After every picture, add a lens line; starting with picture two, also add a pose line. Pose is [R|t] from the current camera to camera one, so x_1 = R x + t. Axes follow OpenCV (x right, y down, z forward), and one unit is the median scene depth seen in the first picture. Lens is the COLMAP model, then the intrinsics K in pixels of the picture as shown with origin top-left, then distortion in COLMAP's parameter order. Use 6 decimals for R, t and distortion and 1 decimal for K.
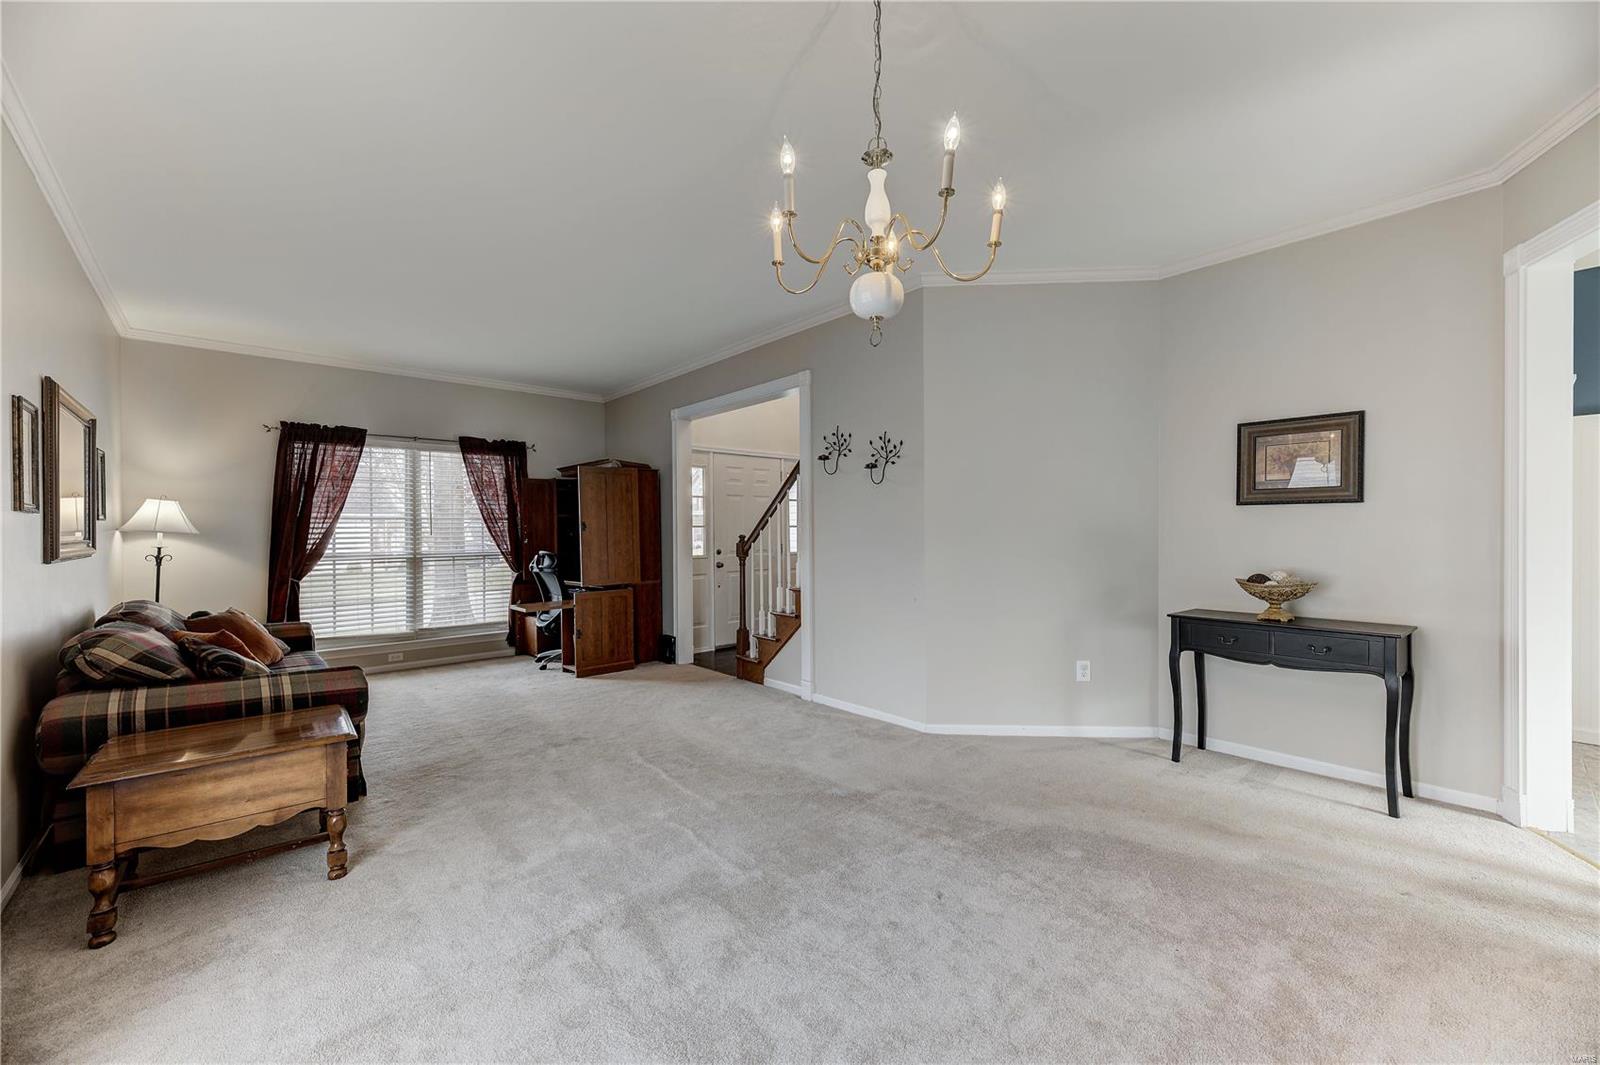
lens RADIAL K [[631.8, 0, 801.7], [0, 631.8, 528.7], [0, 0, 1]] dist [0.001194, -0.000275]
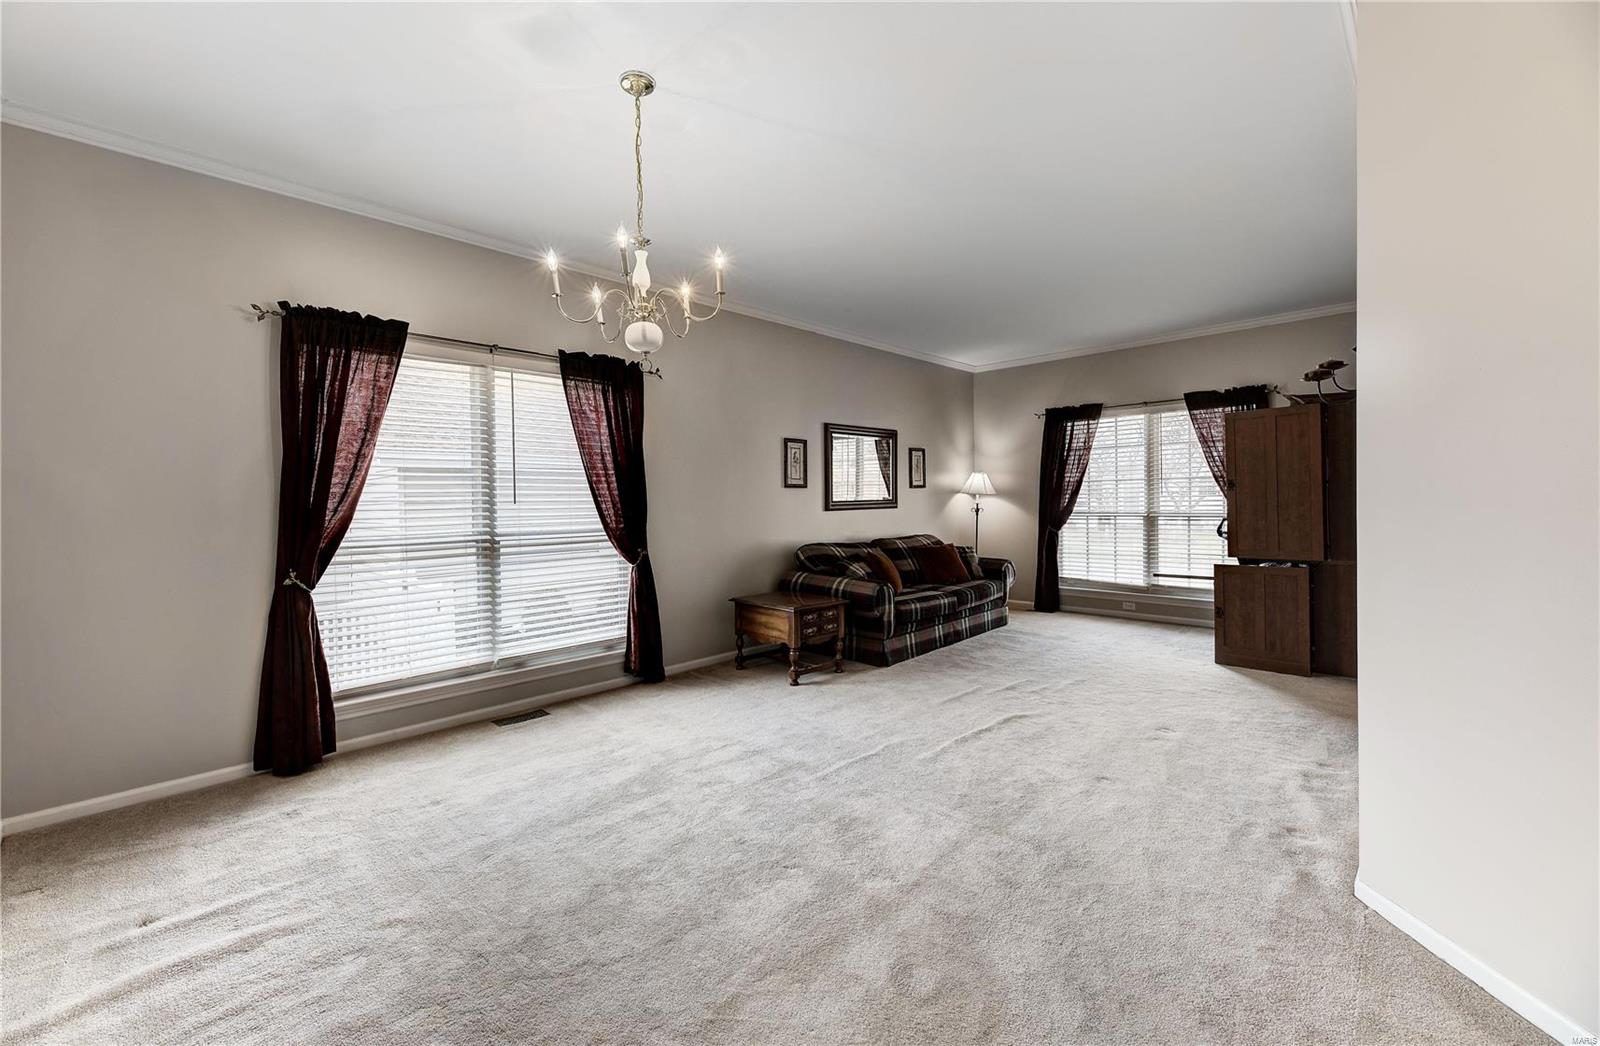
lens RADIAL K [[657.0, 0, 798.5], [0, 657.0, 505.8], [0, 0, 1]] dist [0.017314, 0.000091]
pose [[0.060858, 0.015917, -0.998019, 0.484714], [0.018322, 0.999687, 0.017061, -0.001019], [0.997978, -0.019324, 0.060548, 0.378435]]
